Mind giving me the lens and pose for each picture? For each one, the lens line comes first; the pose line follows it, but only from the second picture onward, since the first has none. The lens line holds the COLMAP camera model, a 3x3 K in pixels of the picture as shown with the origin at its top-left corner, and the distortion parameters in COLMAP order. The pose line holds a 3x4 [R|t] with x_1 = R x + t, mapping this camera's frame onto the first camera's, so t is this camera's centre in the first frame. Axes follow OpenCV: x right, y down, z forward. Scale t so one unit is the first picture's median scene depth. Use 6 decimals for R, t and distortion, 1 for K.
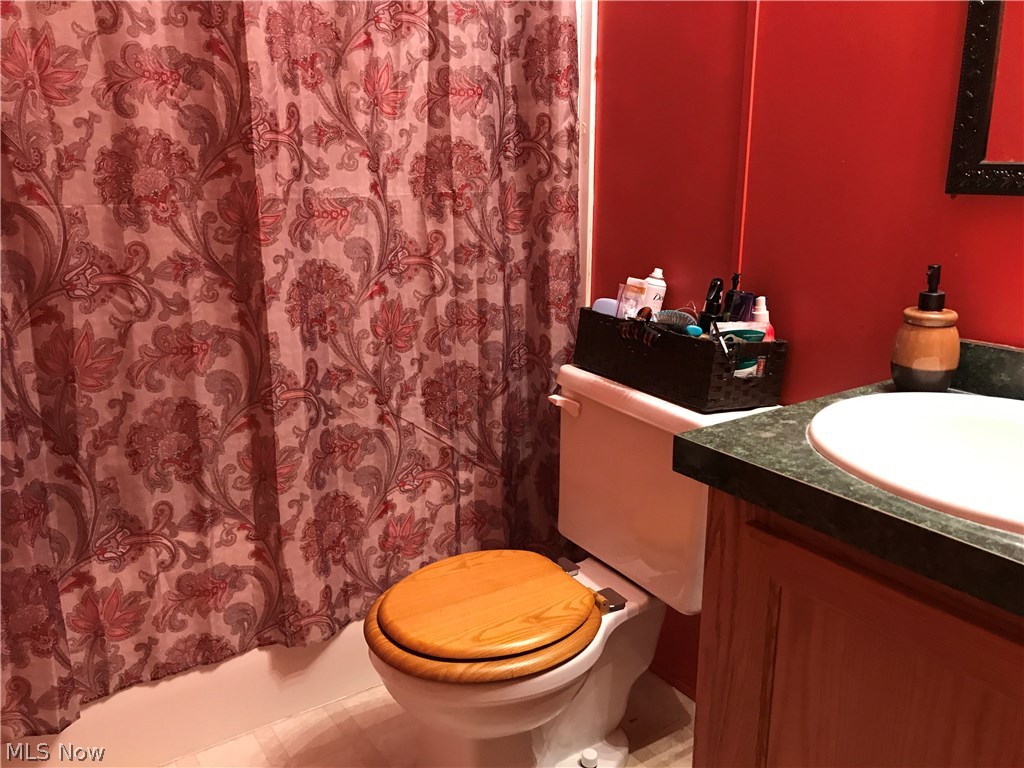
lens RADIAL K [[836.6, 0, 508.9], [0, 836.6, 387.4], [0, 0, 1]] dist [0.016652, -0.024618]
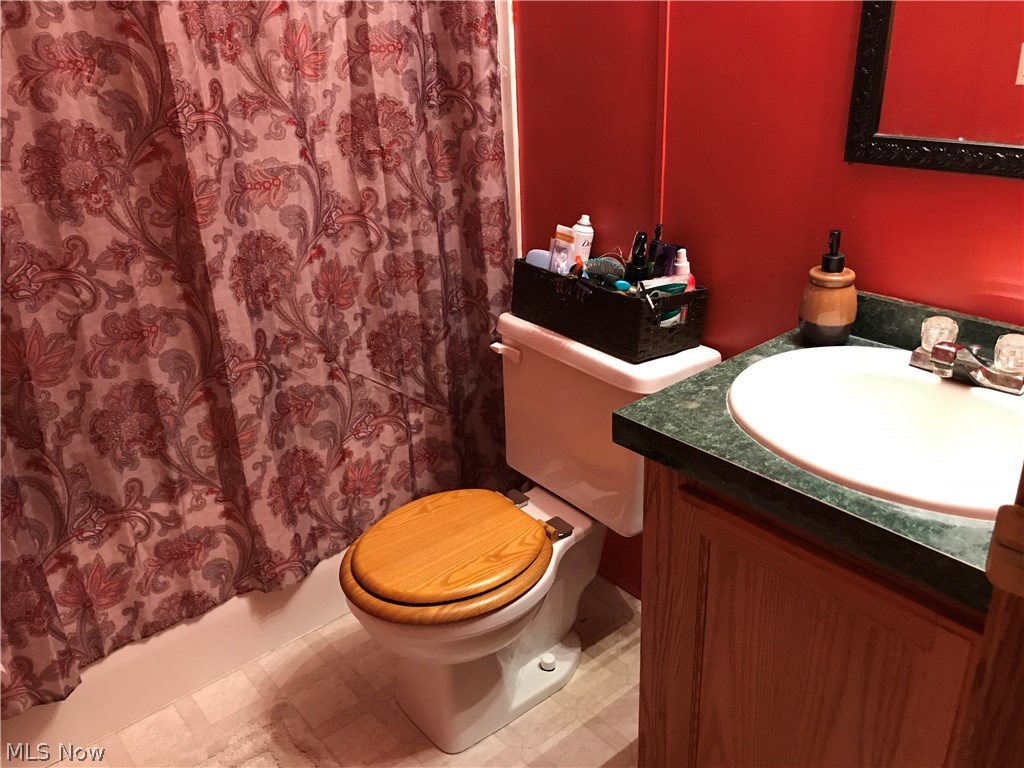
lens RADIAL K [[836.6, 0, 512.6], [0, 836.6, 379.1], [0, 0, 1]] dist [0.016652, -0.024618]
pose [[0.993202, -0.078443, 0.086002, -0.020179], [0.064750, 0.986284, 0.151825, -0.114339], [-0.096732, -0.145224, 0.984659, -0.060031]]
